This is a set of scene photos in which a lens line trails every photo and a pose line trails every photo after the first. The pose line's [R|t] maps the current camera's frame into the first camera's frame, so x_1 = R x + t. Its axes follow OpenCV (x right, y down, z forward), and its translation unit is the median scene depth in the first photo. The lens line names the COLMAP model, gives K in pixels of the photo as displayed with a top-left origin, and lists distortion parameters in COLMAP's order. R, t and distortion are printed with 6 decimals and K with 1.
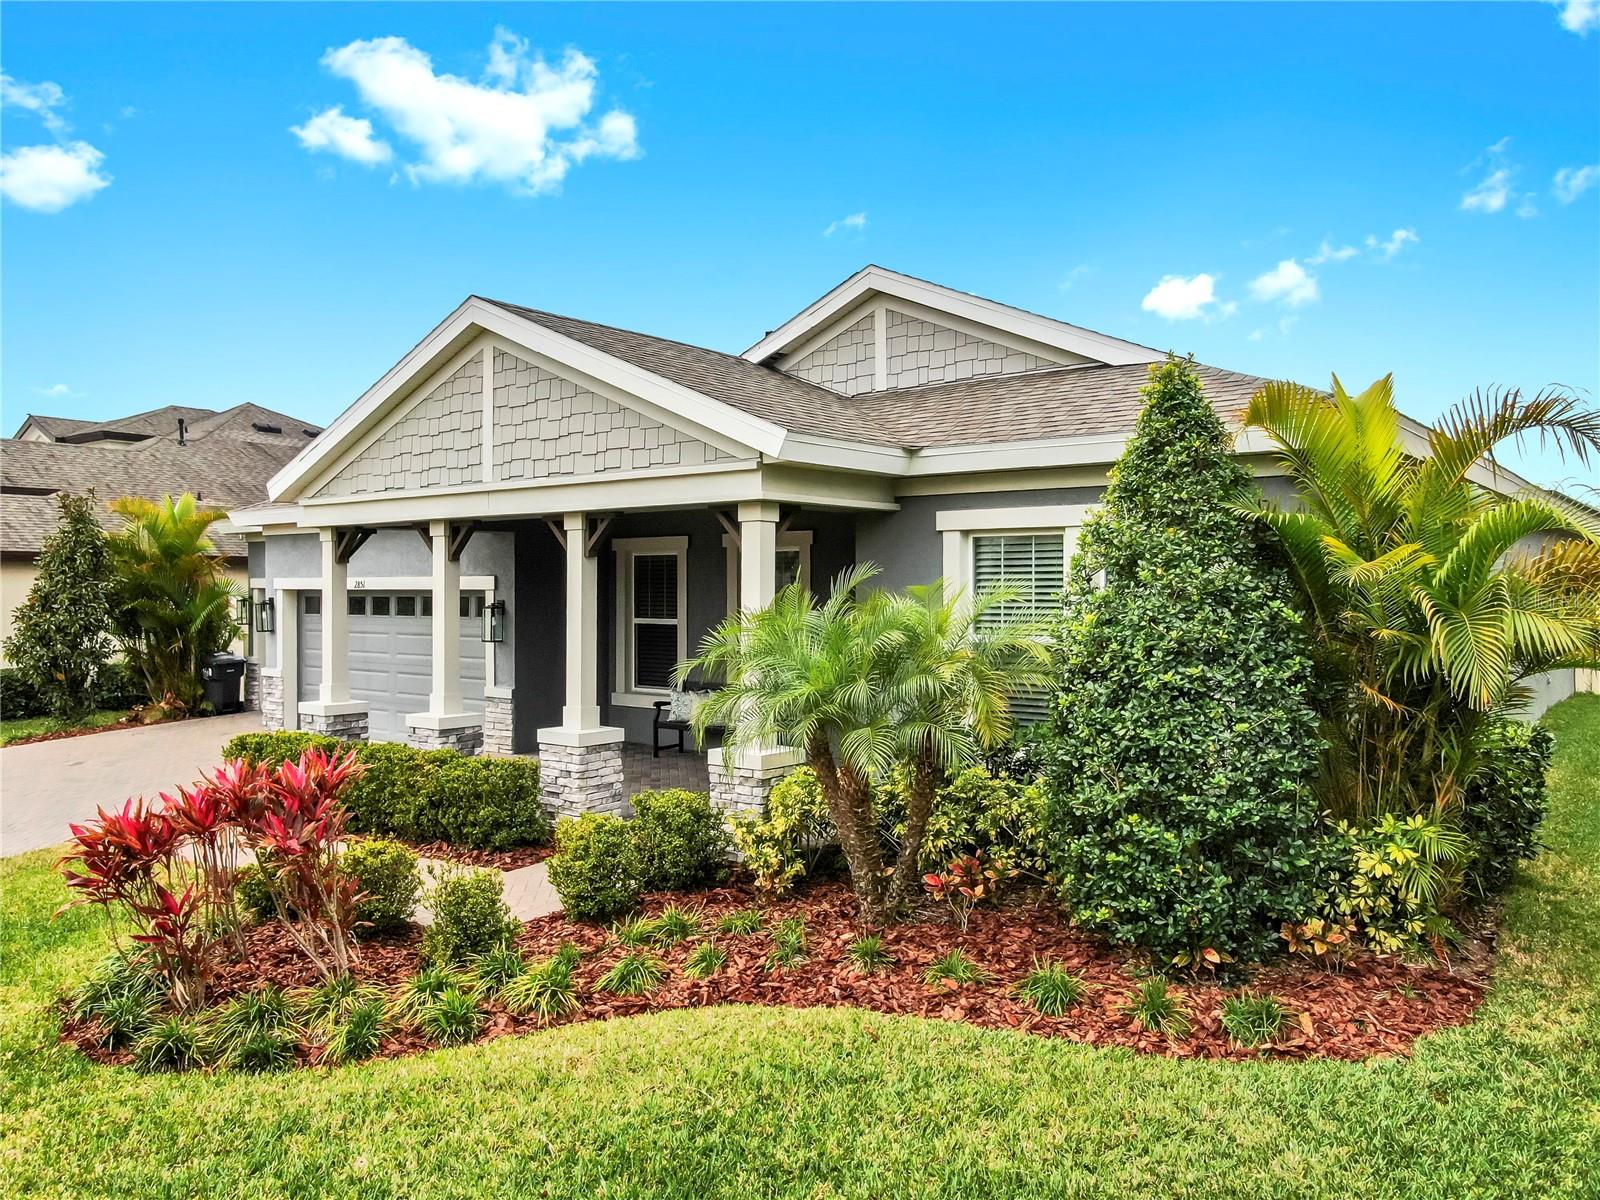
lens RADIAL K [[1157.8, 0, 801.8], [0, 1157.8, 607.5], [0, 0, 1]] dist [-0.011519, 0.001182]
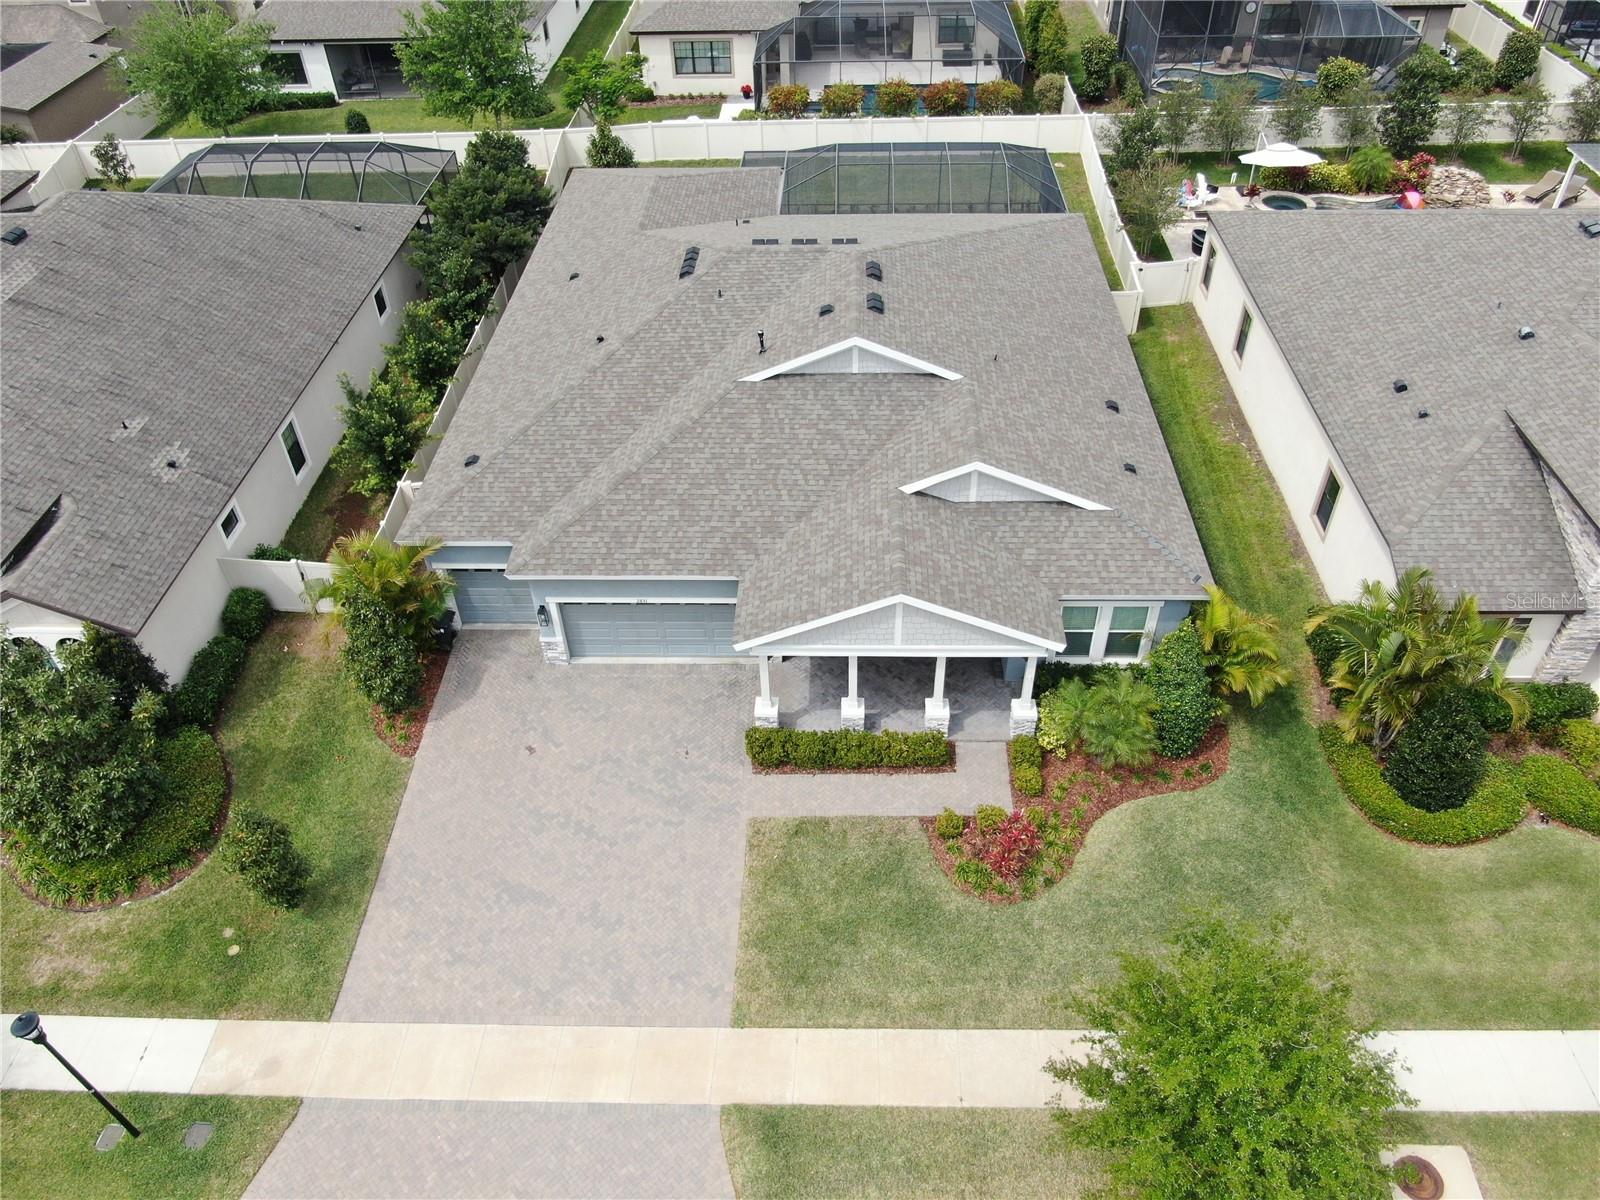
lens RADIAL K [[1157.8, 0, 804.3], [0, 1157.8, 595.0], [0, 0, 1]] dist [-0.011519, 0.001182]
pose [[0.811521, -0.399989, 0.425960, -1.399280], [0.033714, 0.759818, 0.649261, -1.739134], [-0.583349, -0.512528, 0.630094, -0.342626]]
